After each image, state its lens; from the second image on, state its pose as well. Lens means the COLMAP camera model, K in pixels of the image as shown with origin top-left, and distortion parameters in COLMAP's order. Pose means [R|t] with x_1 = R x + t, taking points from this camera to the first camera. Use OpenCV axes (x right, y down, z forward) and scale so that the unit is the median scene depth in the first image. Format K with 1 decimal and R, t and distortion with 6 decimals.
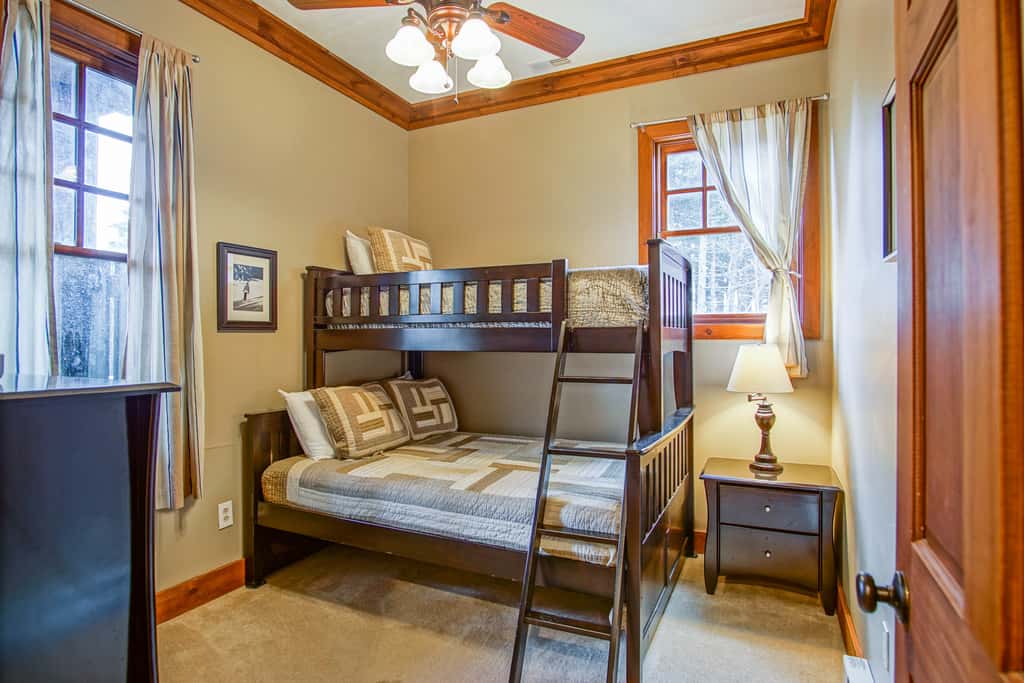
lens RADIAL K [[558.7, 0, 513.9], [0, 558.7, 345.2], [0, 0, 1]] dist [-0.028224, 0.002855]
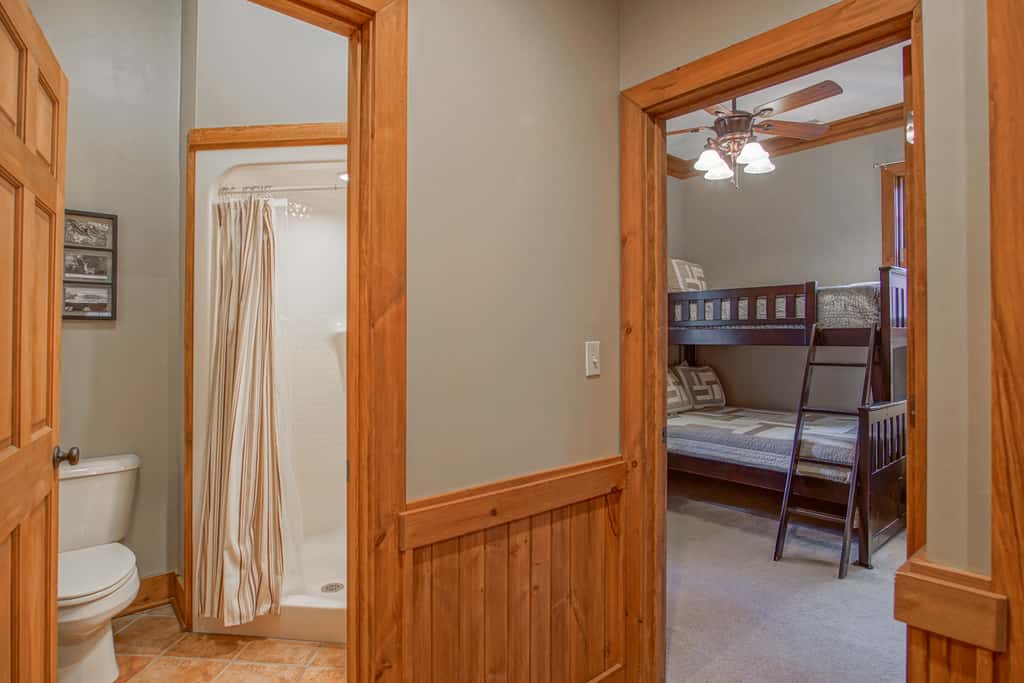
lens RADIAL K [[558.7, 0, 504.8], [0, 558.7, 339.0], [0, 0, 1]] dist [-0.028224, 0.002855]
pose [[0.910296, -0.001896, -0.413954, -0.045441], [-0.000562, 0.999983, -0.005815, 0.004179], [0.413958, 0.005526, 0.910279, -0.622527]]
